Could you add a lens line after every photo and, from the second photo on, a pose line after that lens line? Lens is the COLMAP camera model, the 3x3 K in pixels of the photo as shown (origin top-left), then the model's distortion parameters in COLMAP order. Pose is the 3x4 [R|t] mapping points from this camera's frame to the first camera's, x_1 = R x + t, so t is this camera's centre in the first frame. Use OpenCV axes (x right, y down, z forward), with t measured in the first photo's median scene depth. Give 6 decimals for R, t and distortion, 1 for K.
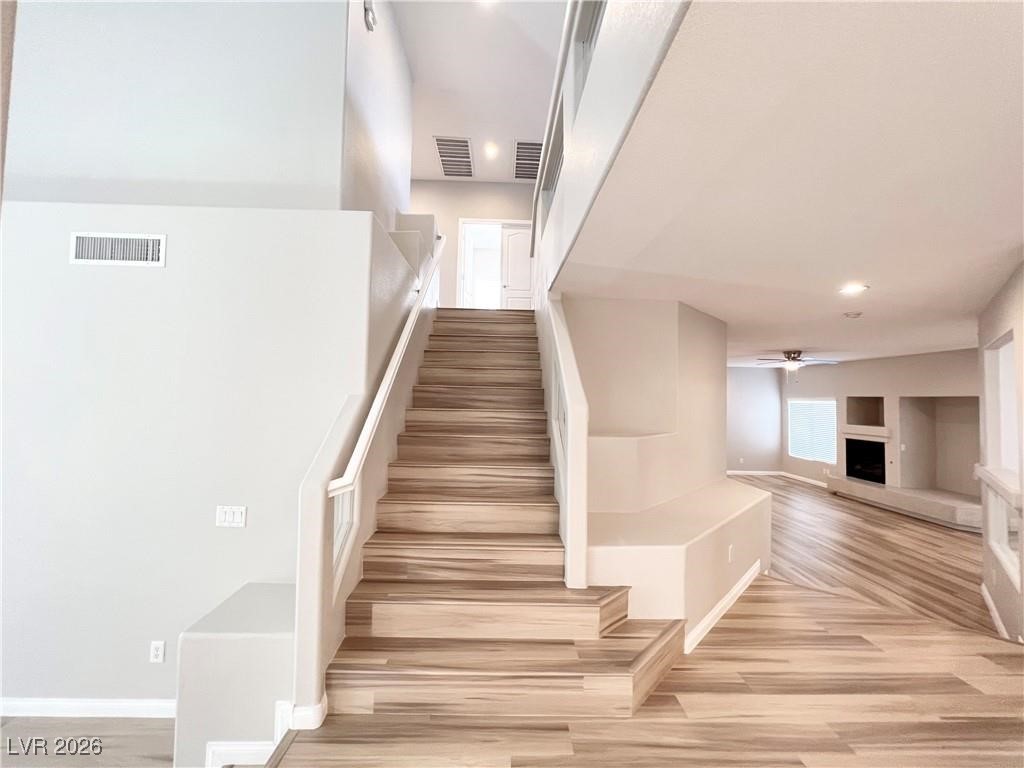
lens RADIAL K [[410.5, 0, 510.0], [0, 410.5, 381.8], [0, 0, 1]] dist [-0.003103, 0.000039]
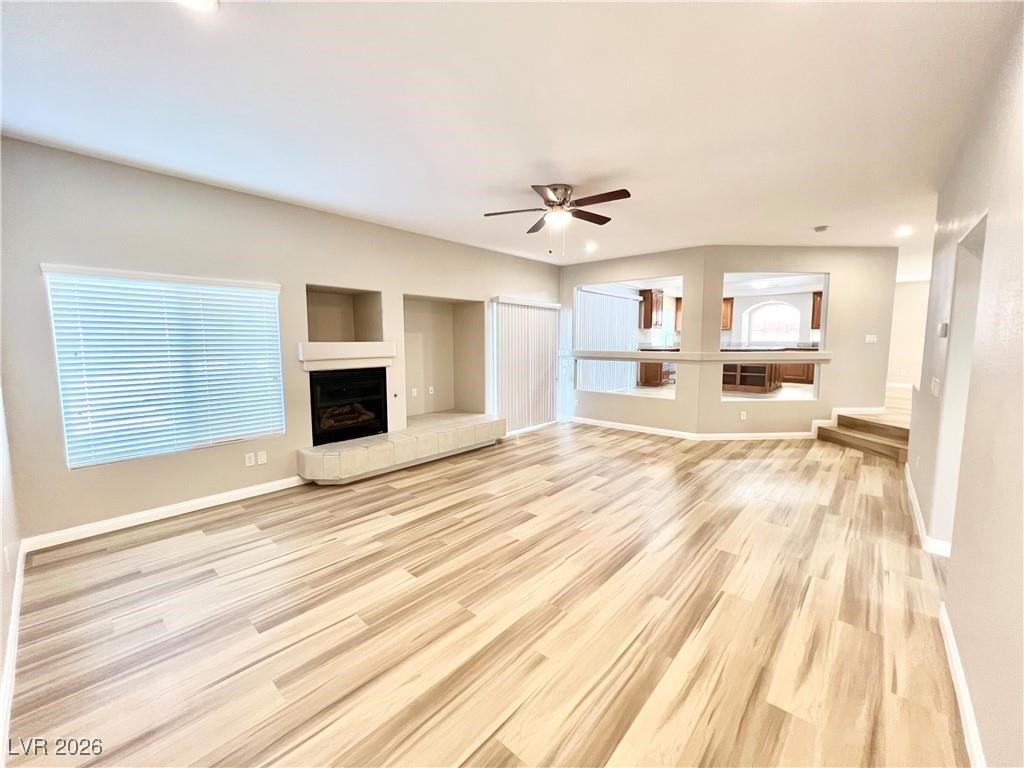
lens RADIAL K [[413.8, 0, 508.4], [0, 413.8, 386.8], [0, 0, 1]] dist [0.001244, 0.000237]
pose [[-0.725241, -0.094230, 0.682016, 0.343846], [-0.042280, 0.994816, 0.092487, 0.112034], [-0.687196, 0.038240, -0.725465, 1.321732]]
